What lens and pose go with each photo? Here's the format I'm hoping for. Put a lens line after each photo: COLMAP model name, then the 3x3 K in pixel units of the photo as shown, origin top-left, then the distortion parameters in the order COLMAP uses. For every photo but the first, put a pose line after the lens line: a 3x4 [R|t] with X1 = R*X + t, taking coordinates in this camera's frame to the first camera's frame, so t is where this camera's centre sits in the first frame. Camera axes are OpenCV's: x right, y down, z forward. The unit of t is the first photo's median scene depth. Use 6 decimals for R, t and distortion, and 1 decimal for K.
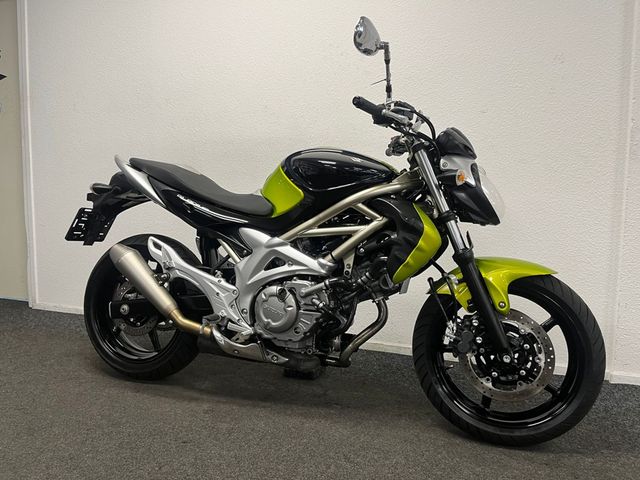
lens RADIAL K [[487.2, 0, 319.3], [0, 487.2, 240.6], [0, 0, 1]] dist [0.012548, -0.010055]
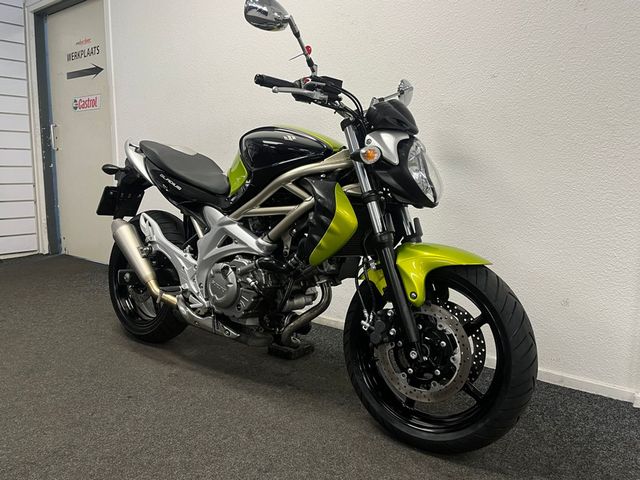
lens RADIAL K [[516.9, 0, 318.9], [0, 516.9, 241.9], [0, 0, 1]] dist [0.002869, 0.004161]
pose [[0.945607, 0.039924, -0.322852, 0.449538], [-0.026347, 0.998579, 0.046317, -0.007261], [0.324243, -0.035291, 0.945315, 0.031735]]
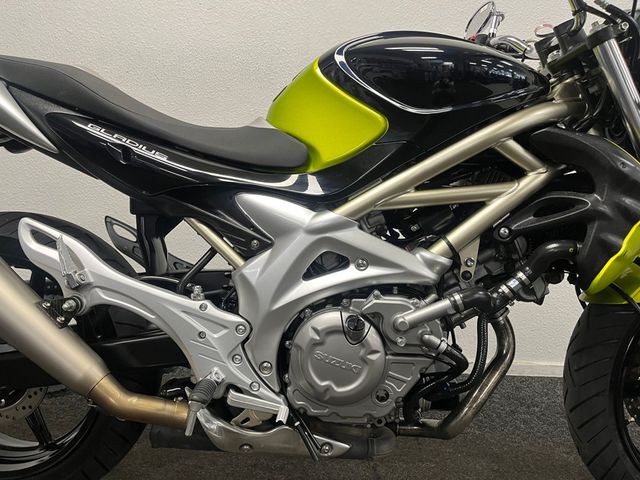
lens RADIAL K [[487.2, 0, 318.1], [0, 487.2, 241.7], [0, 0, 1]] dist [0.012548, -0.010055]
pose [[0.952646, -0.048453, 0.300195, -0.246700], [0.030144, 0.997409, 0.065324, -0.008680], [-0.302583, -0.053182, 0.951638, 0.538141]]
